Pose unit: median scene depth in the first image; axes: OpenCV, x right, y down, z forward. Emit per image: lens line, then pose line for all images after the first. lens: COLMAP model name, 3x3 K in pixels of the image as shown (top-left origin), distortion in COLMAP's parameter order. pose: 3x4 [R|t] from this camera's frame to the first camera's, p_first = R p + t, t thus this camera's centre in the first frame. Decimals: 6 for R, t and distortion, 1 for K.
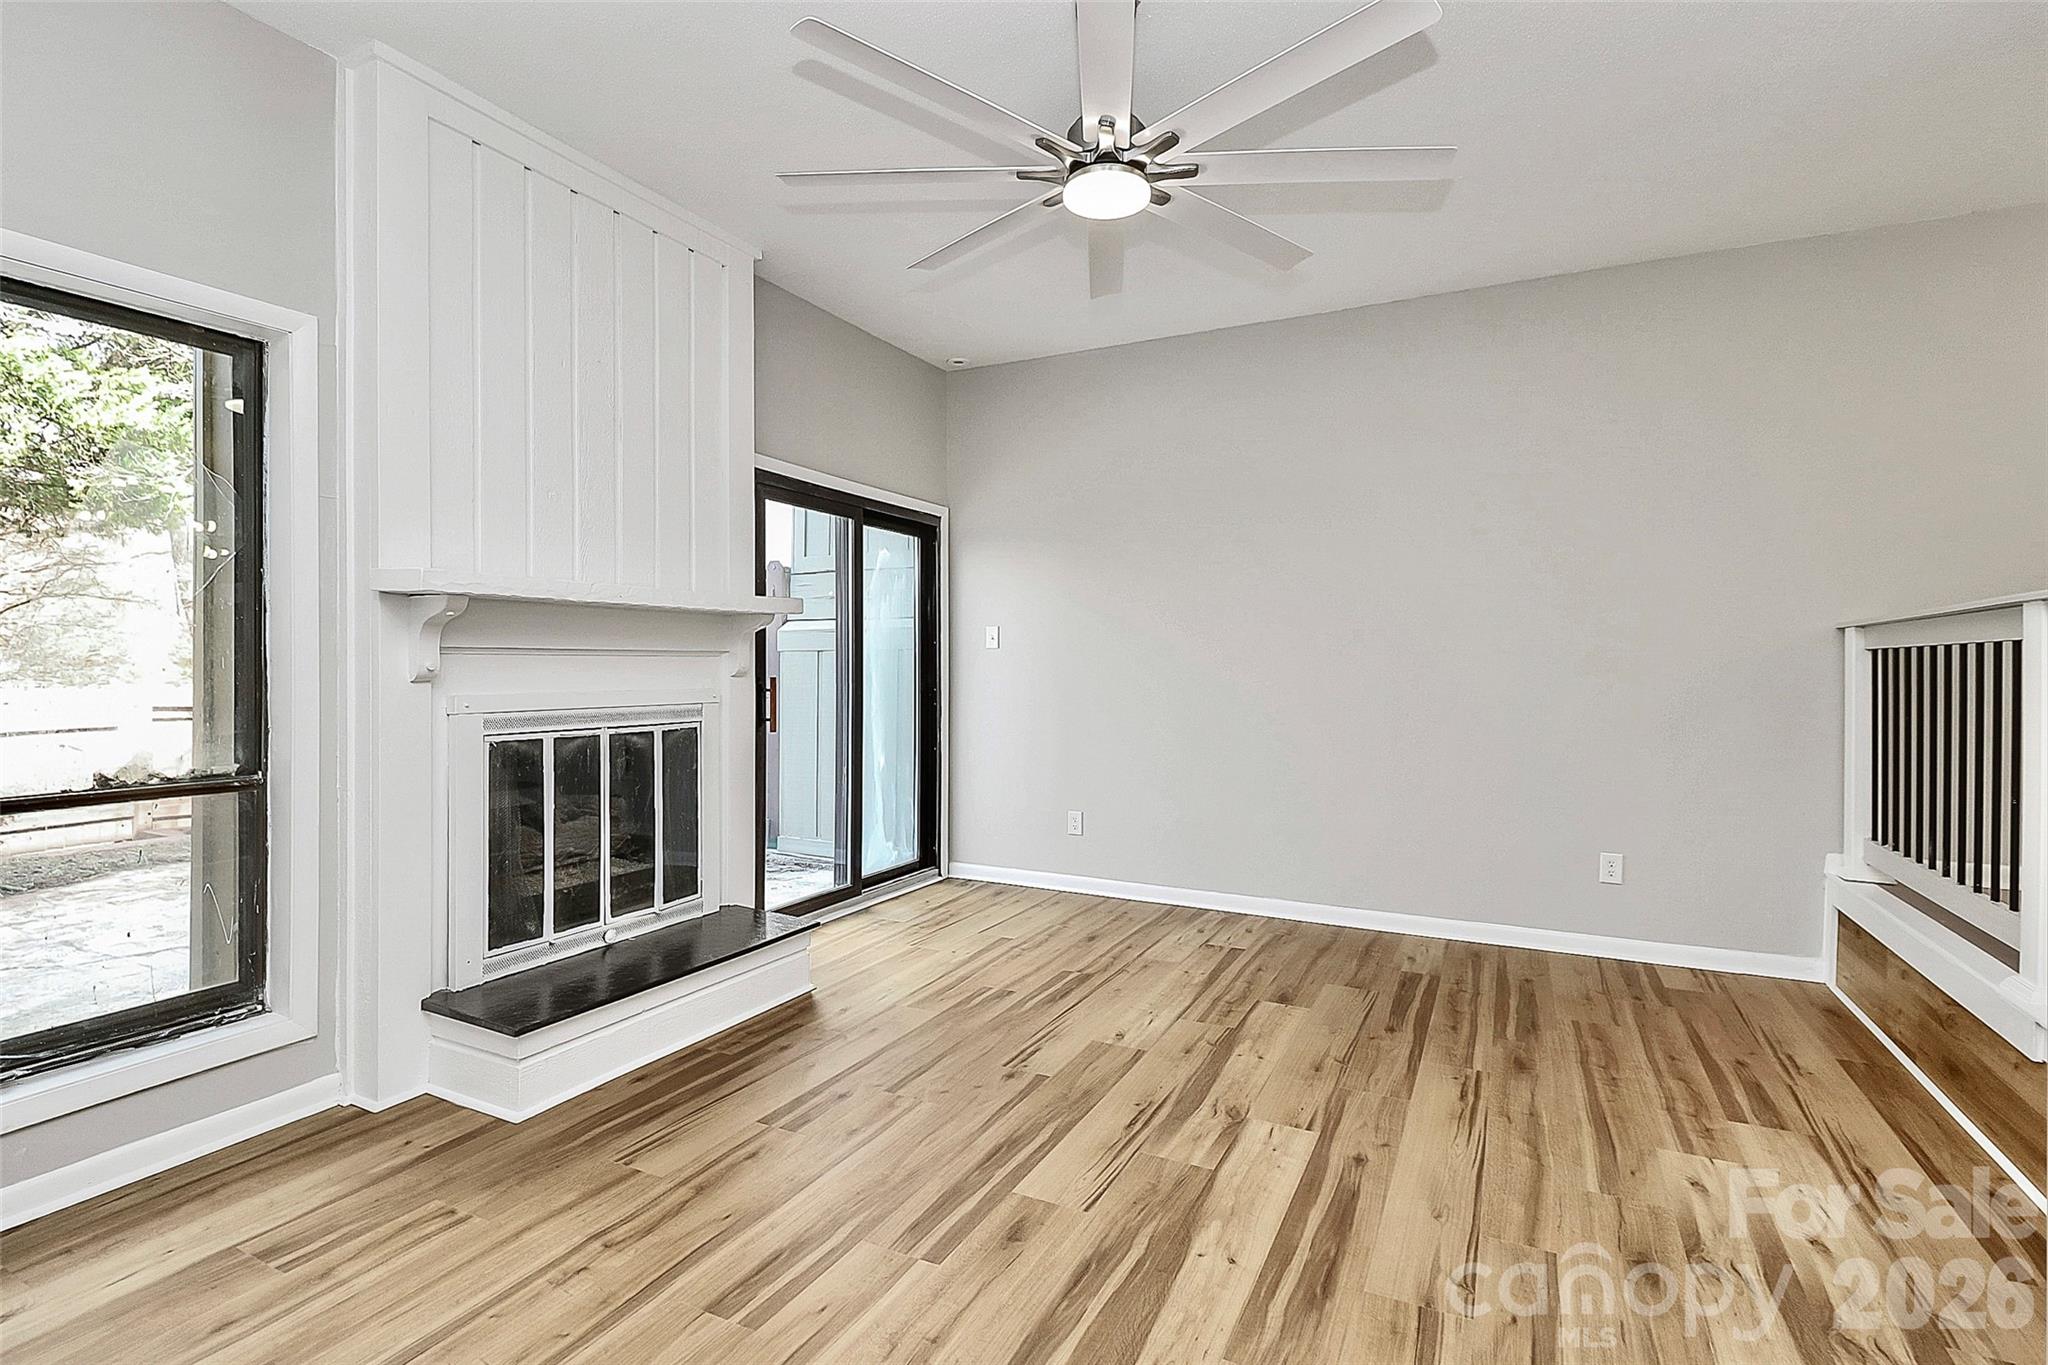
lens RADIAL K [[973.7, 0, 1028.4], [0, 973.7, 672.9], [0, 0, 1]] dist [0.037837, -0.027850]
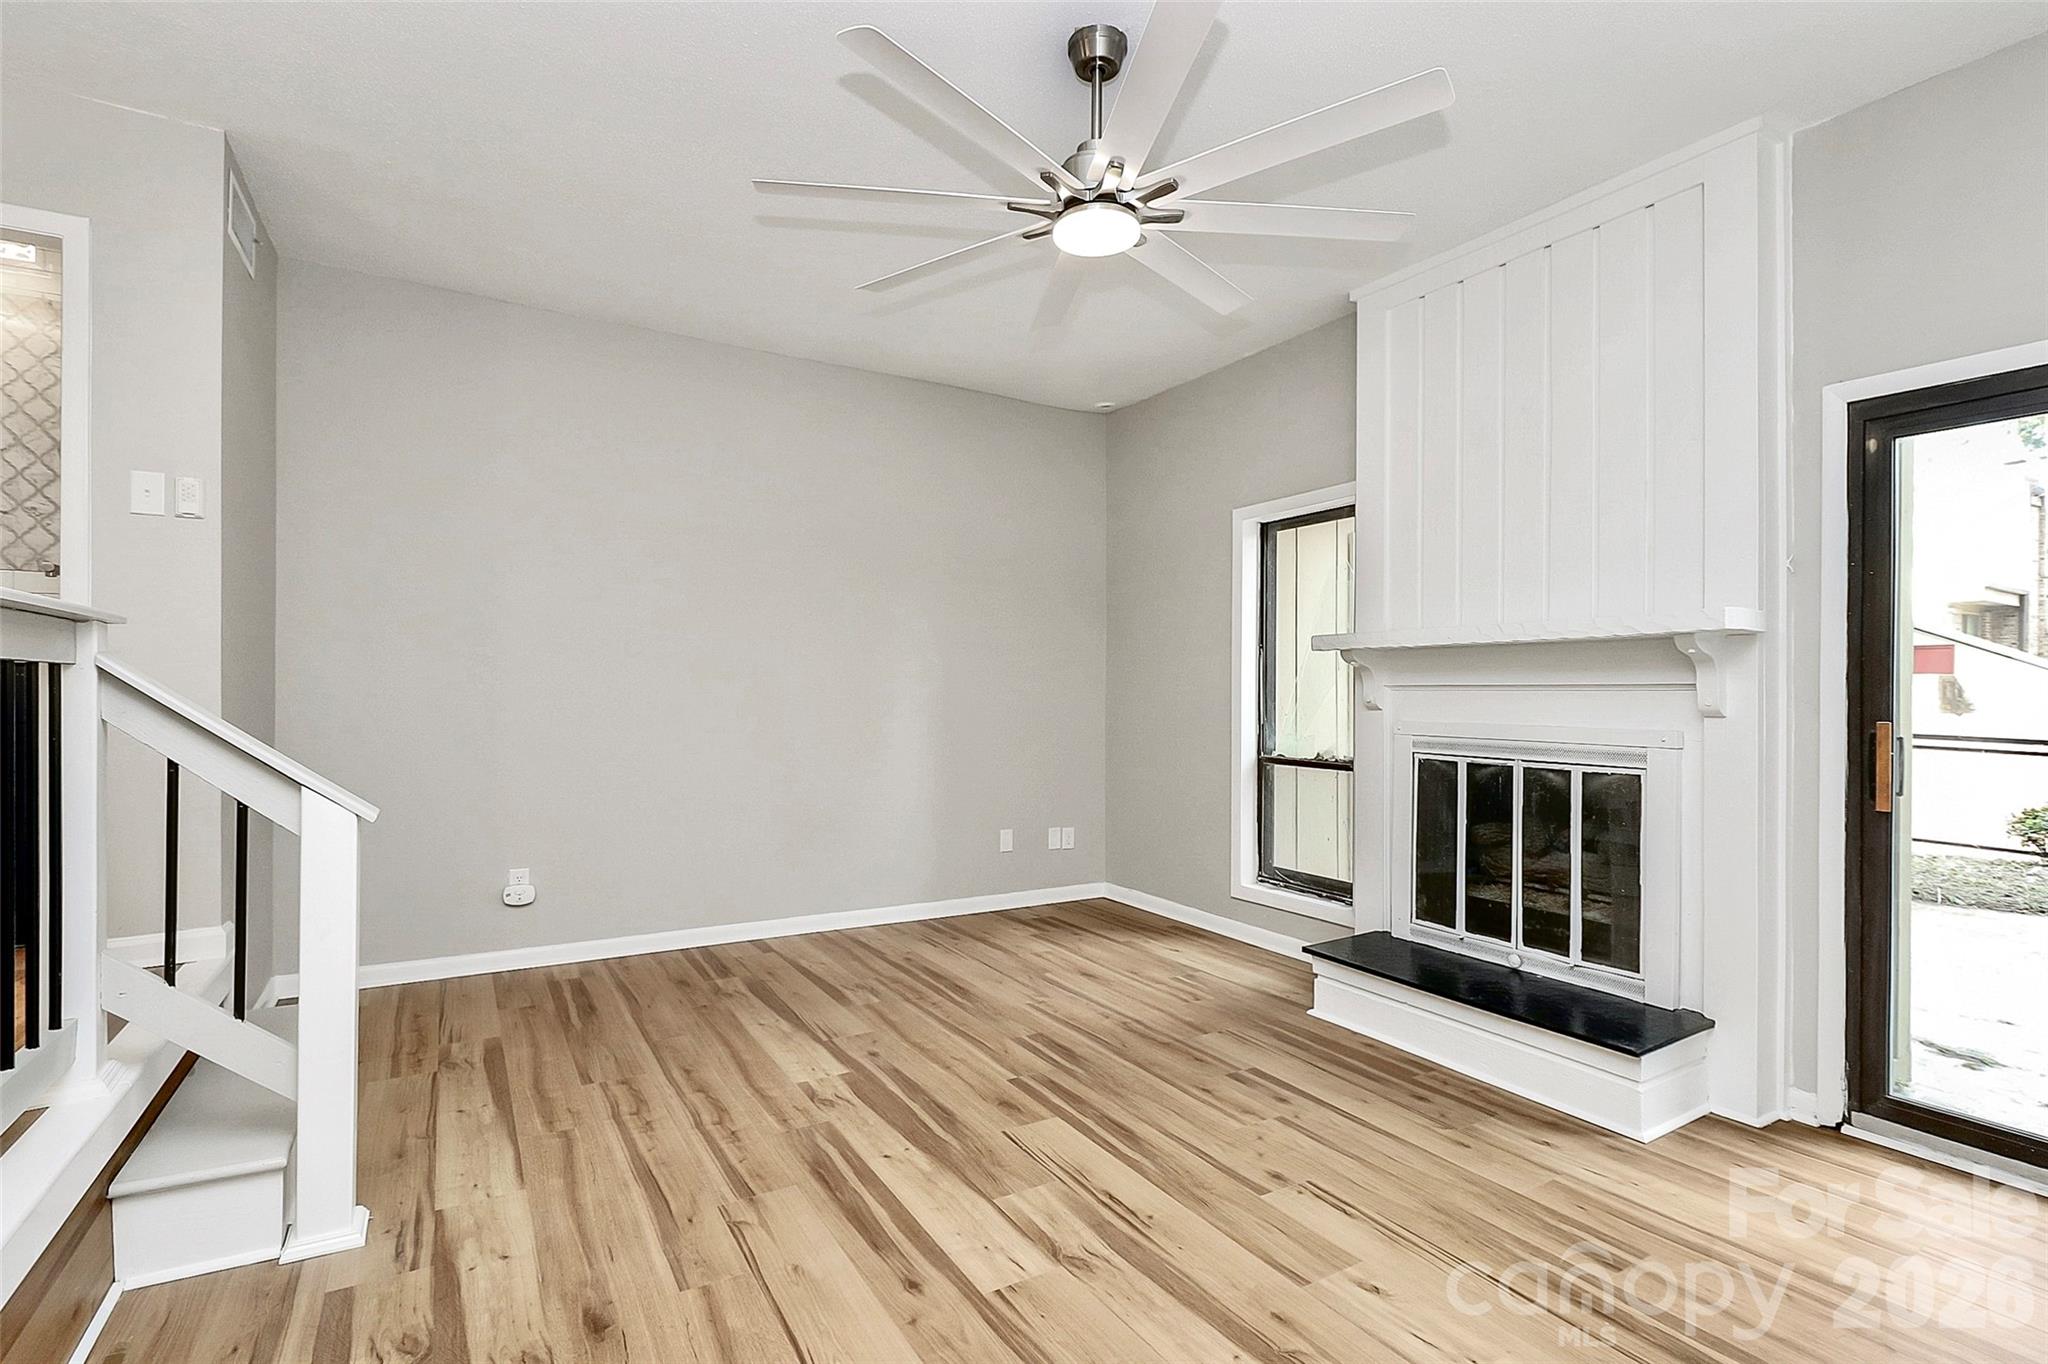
lens RADIAL K [[979.3, 0, 1023.8], [0, 979.3, 677.6], [0, 0, 1]] dist [0.000528, -0.000504]
pose [[-0.538387, -0.018786, -0.842488, 0.770715], [-0.015001, 0.999807, -0.012707, -0.011024], [0.842564, 0.005797, -0.538565, 1.177328]]
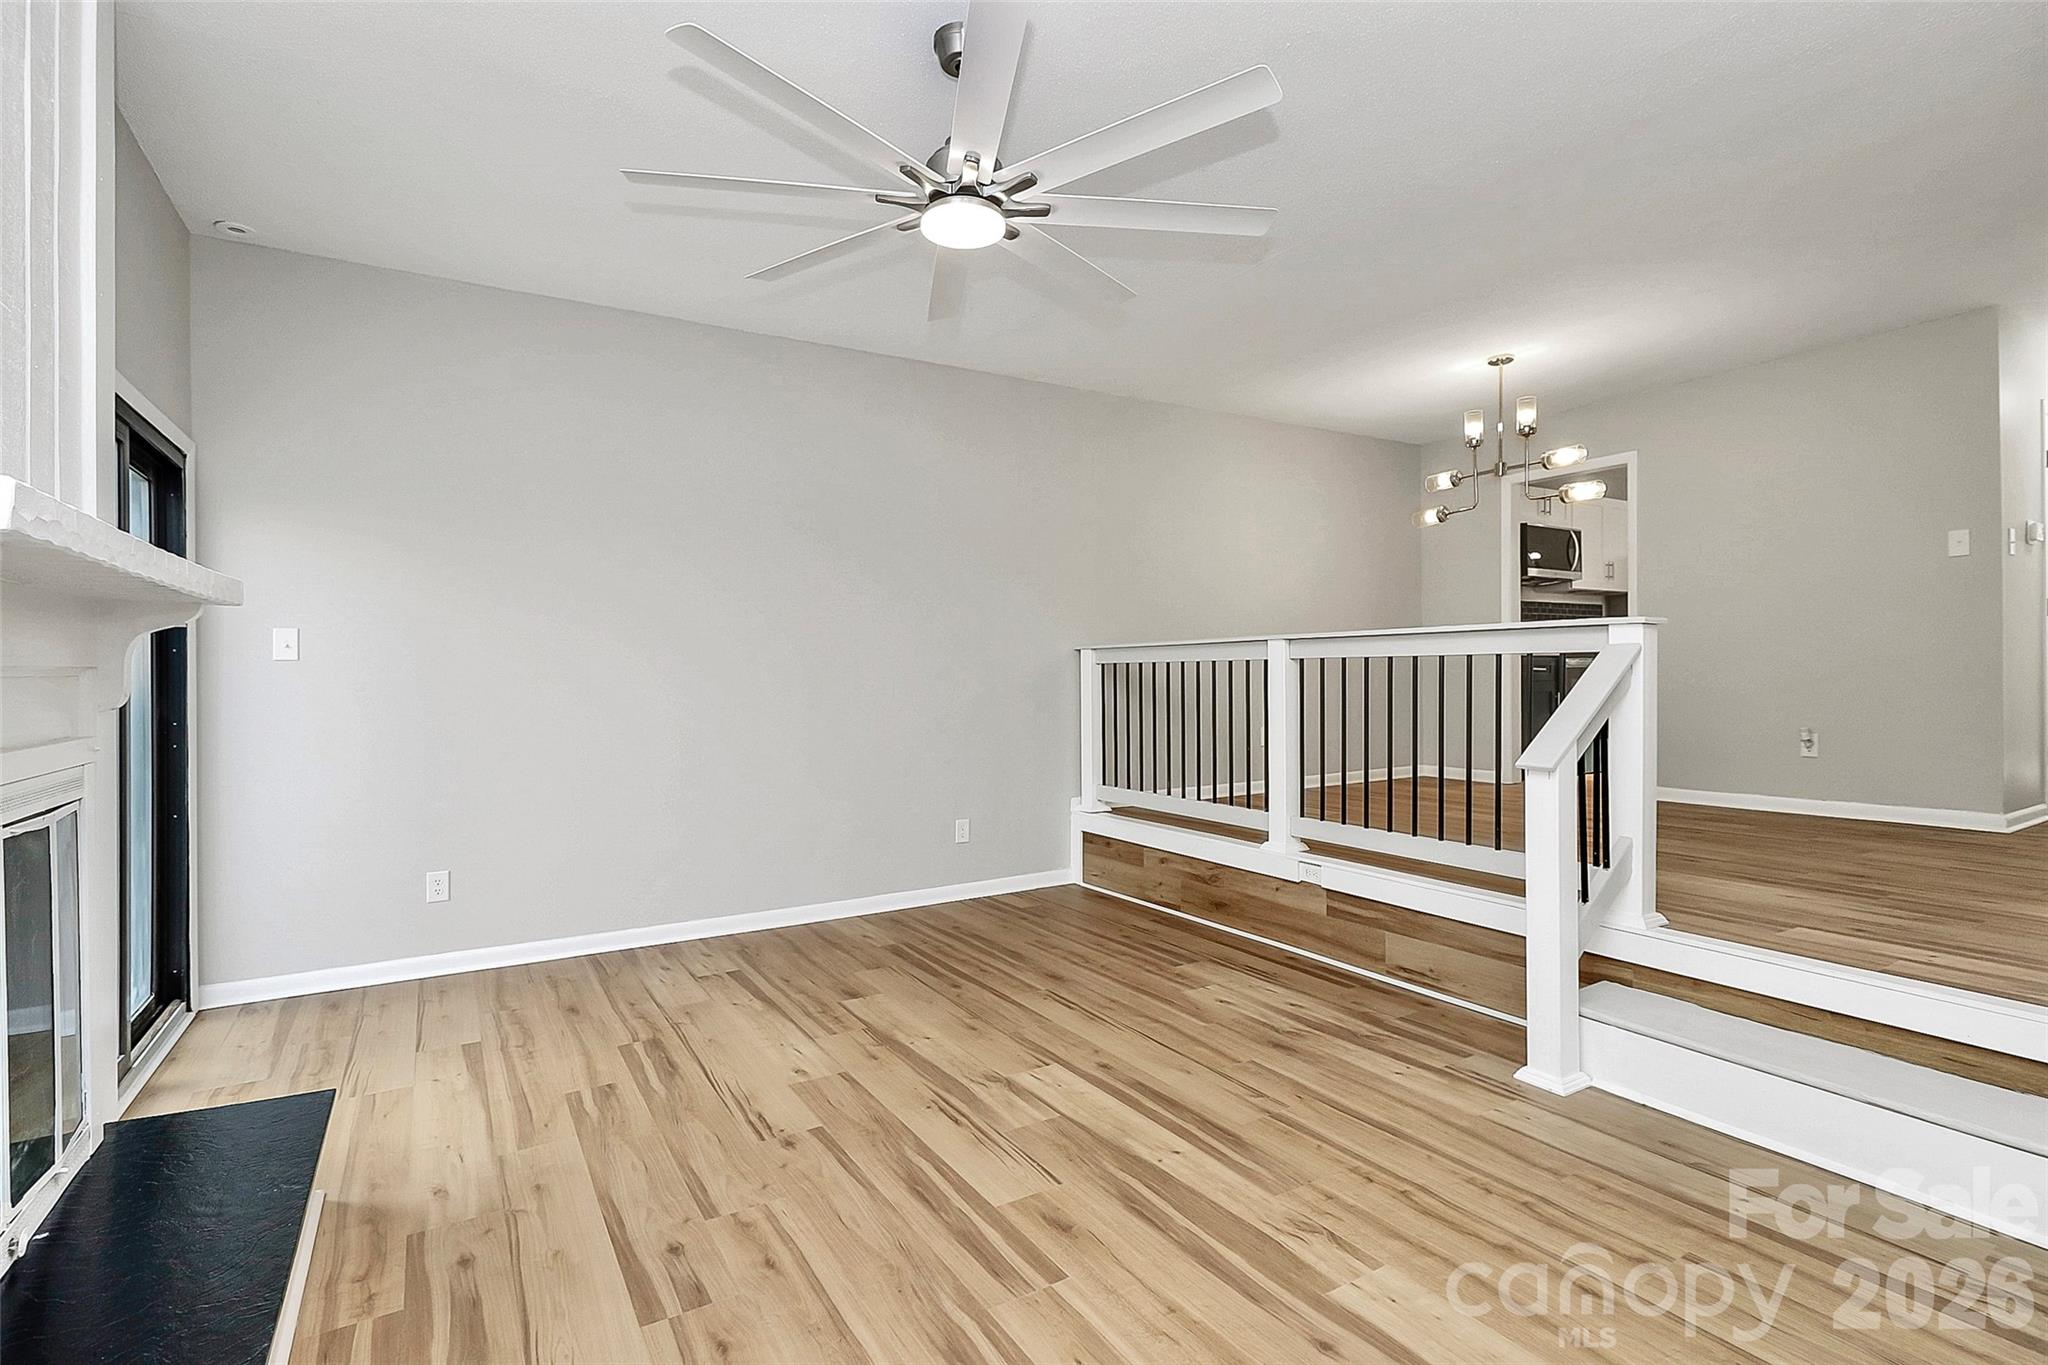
lens RADIAL K [[979.3, 0, 1023.8], [0, 979.3, 678.1], [0, 0, 1]] dist [0.000528, -0.000504]
pose [[0.527792, -0.012469, 0.849282, -0.607214], [0.017861, 0.999834, 0.003579, -0.009672], [-0.849186, 0.013280, 0.527927, 0.318174]]
